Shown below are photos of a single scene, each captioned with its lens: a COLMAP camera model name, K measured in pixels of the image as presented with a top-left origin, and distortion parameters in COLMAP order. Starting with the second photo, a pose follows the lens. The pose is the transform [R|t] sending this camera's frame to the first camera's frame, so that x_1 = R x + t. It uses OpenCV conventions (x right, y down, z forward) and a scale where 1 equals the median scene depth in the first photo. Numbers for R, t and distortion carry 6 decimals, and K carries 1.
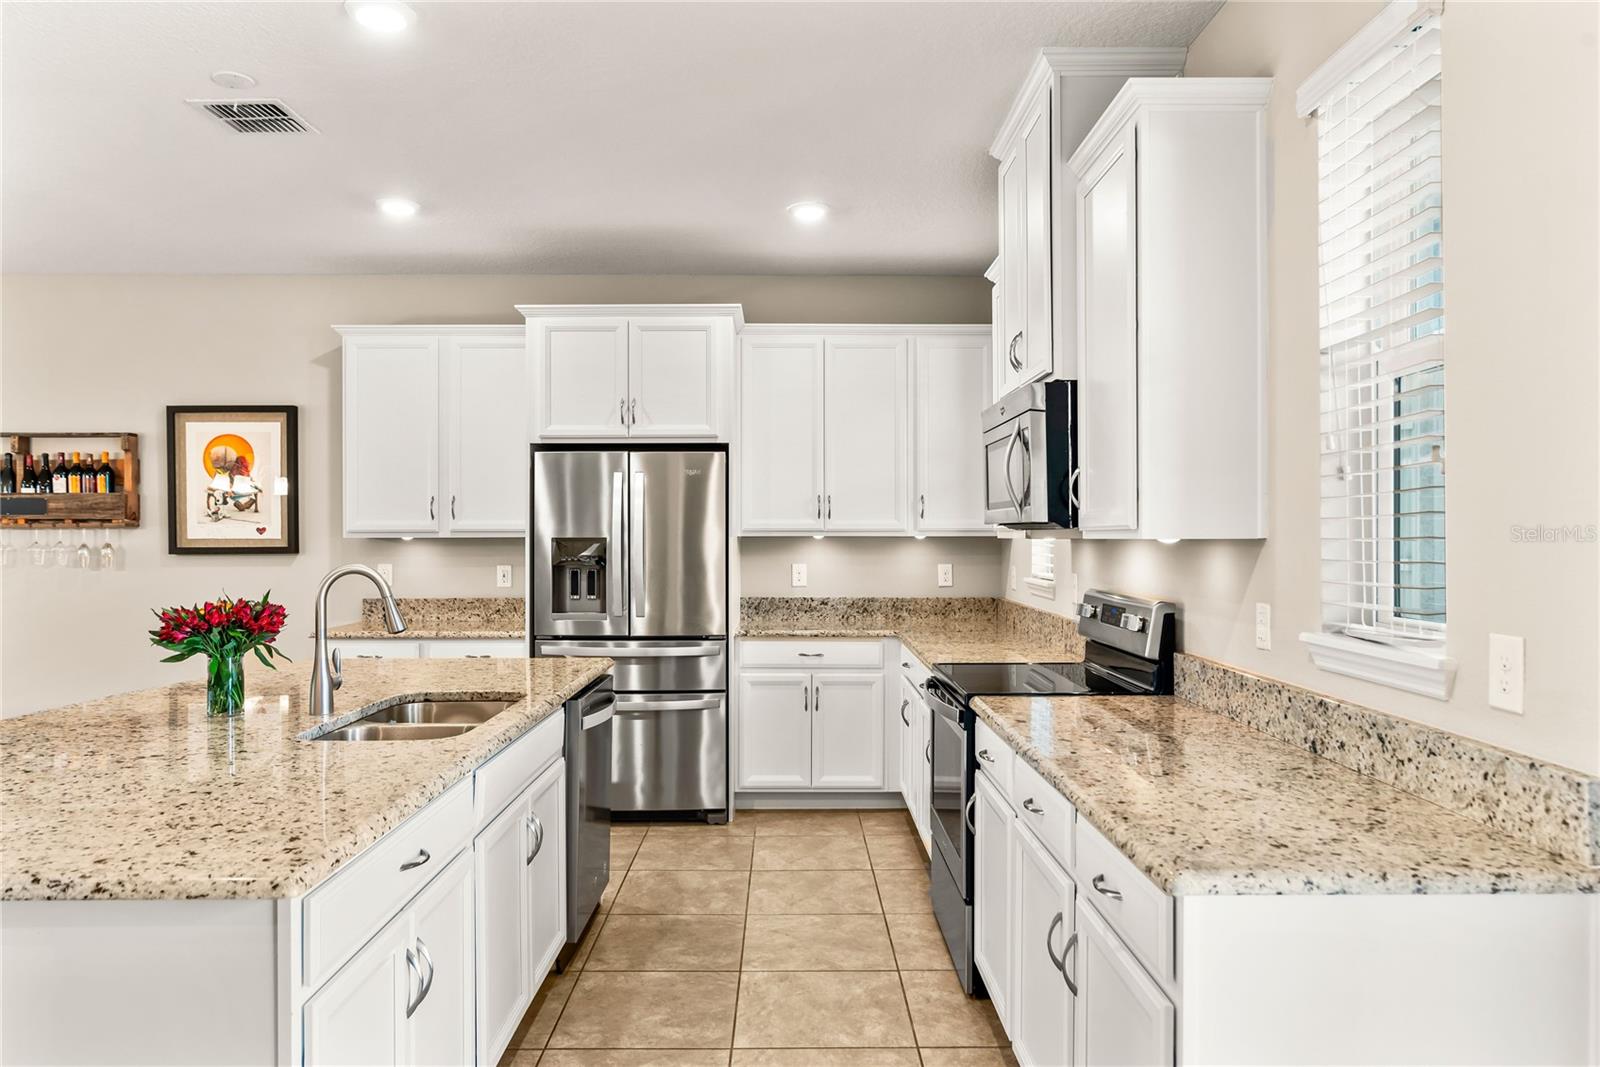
lens RADIAL K [[981.4, 0, 791.4], [0, 981.4, 541.3], [0, 0, 1]] dist [-0.019955, -0.001252]
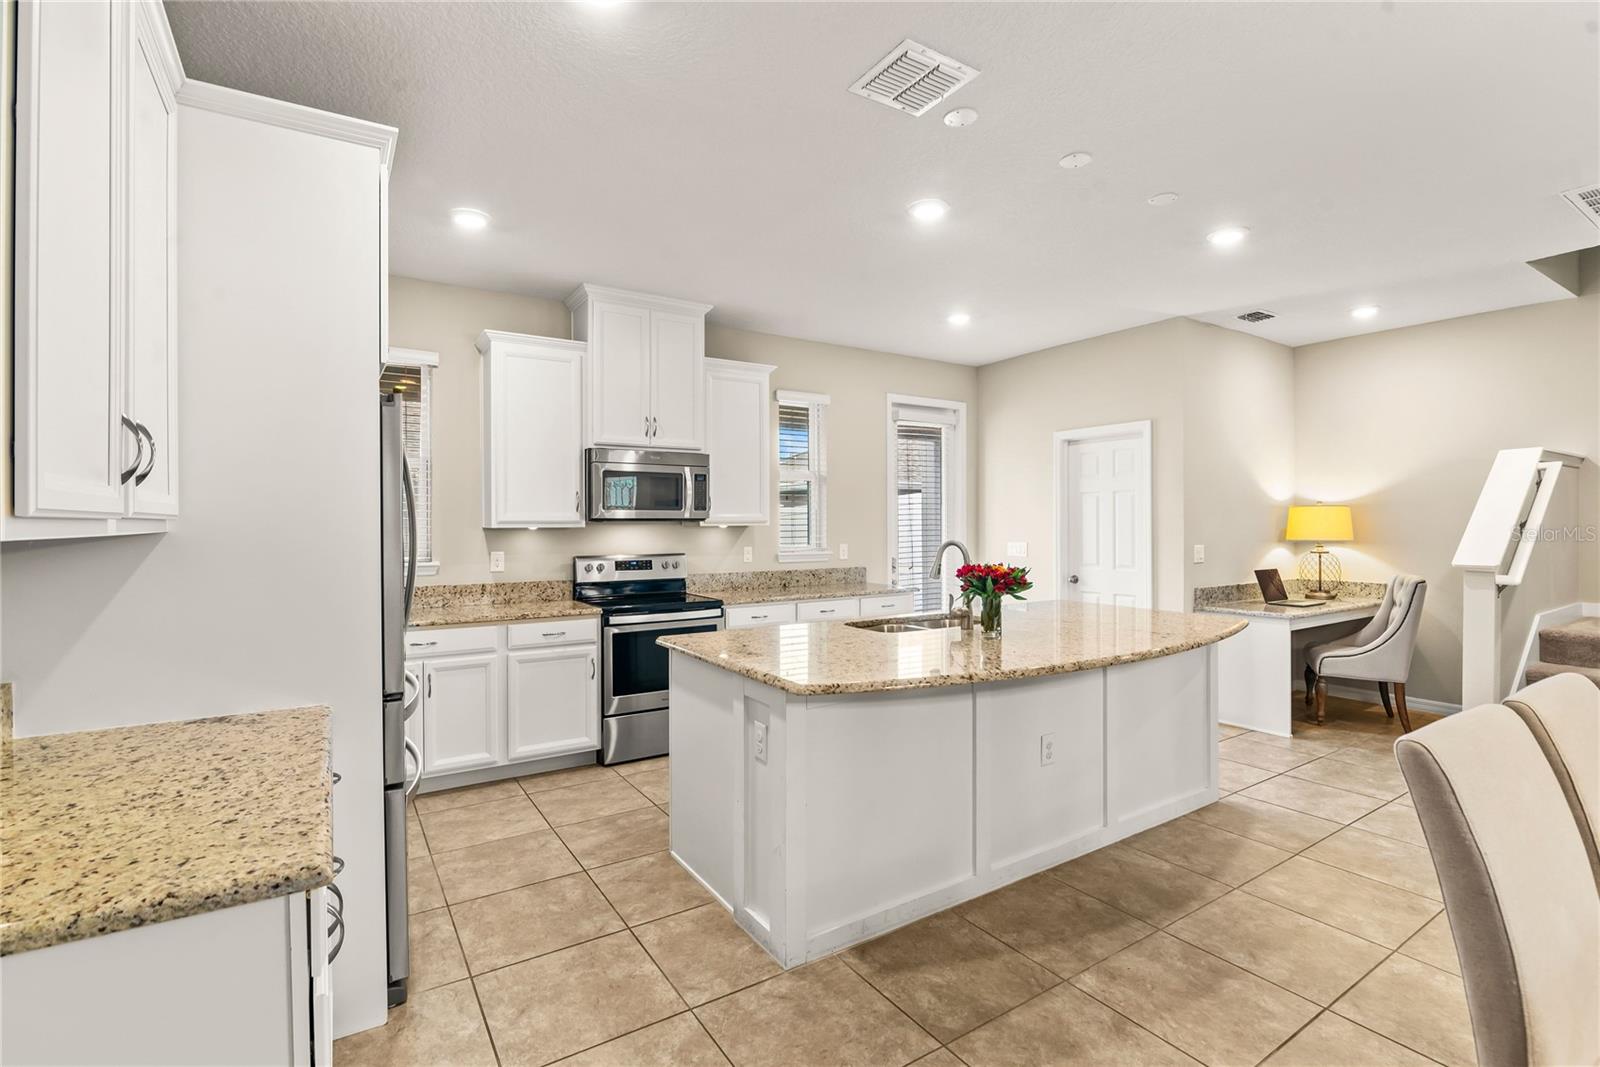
lens RADIAL K [[732.7, 0, 793.3], [0, 732.7, 526.2], [0, 0, 1]] dist [-0.020277, 0.002420]
pose [[-0.499327, -0.004047, 0.866404, -0.677898], [0.006245, 0.999946, 0.008269, -0.009300], [-0.866391, 0.009539, -0.499274, 0.889154]]
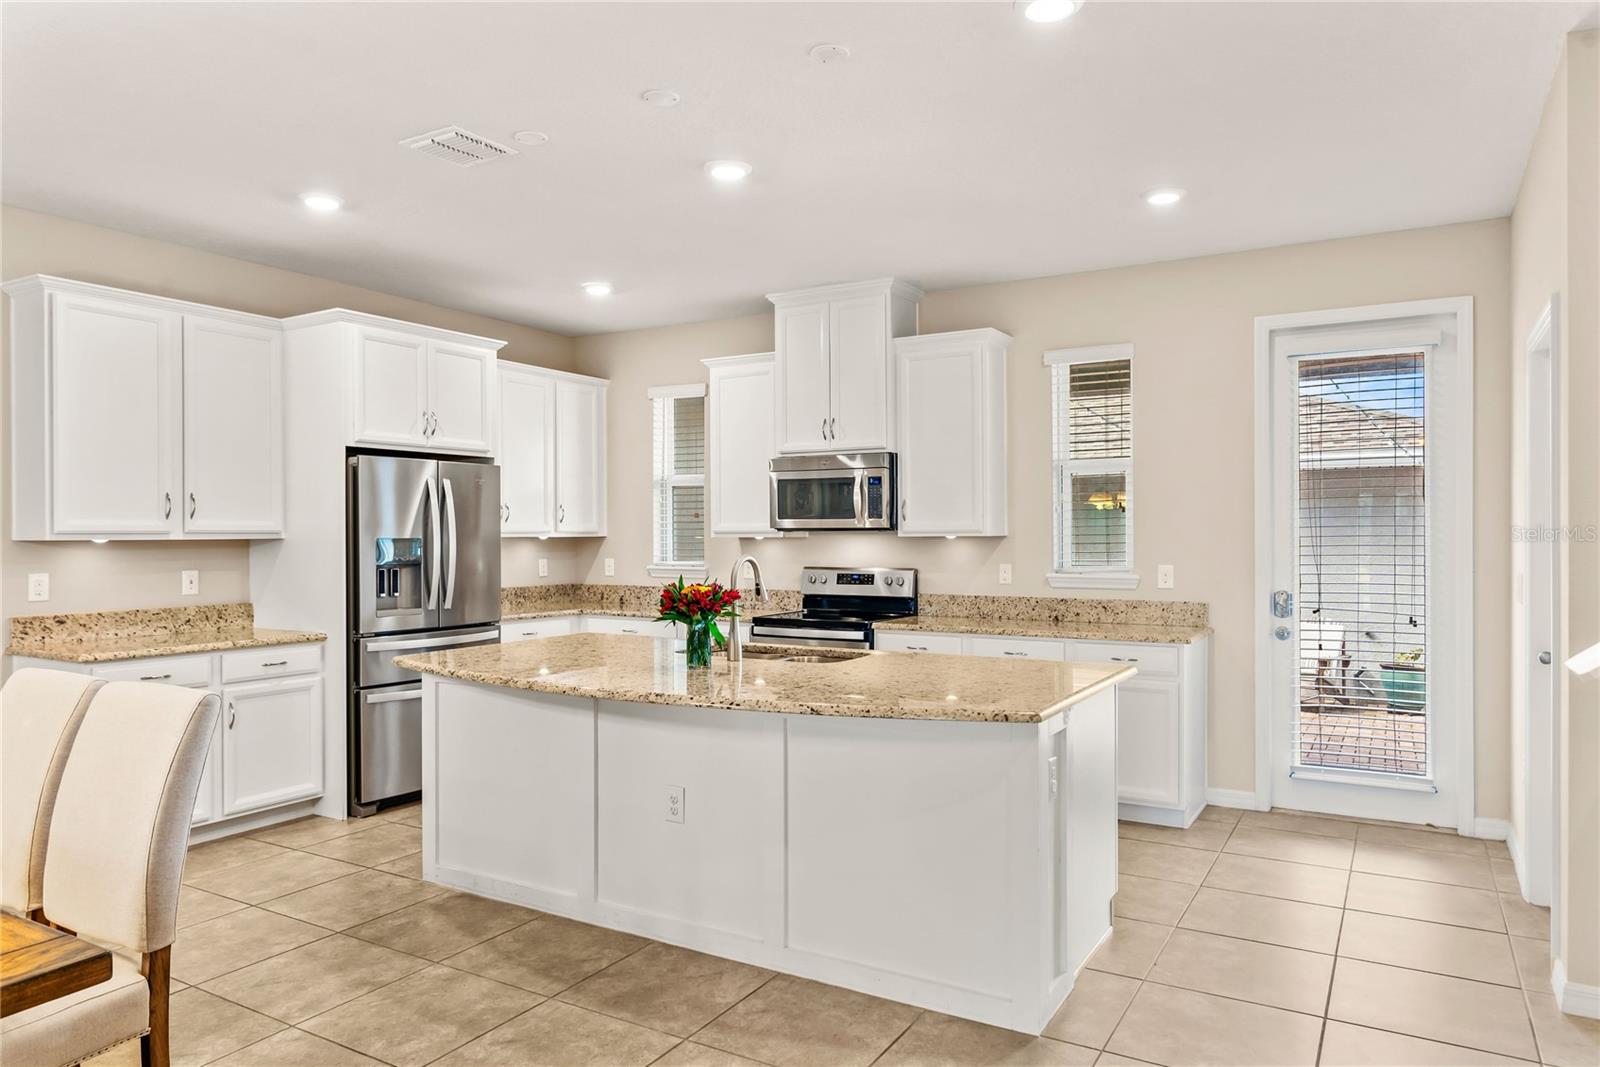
lens RADIAL K [[1029.3, 0, 800.3], [0, 1029.3, 528.6], [0, 0, 1]] dist [-0.002418, 0.000966]
pose [[0.548728, 0.002134, 0.835998, -0.800503], [0.006247, 0.999958, -0.006653, -0.003995], [-0.835977, 0.008873, 0.548692, 0.016827]]
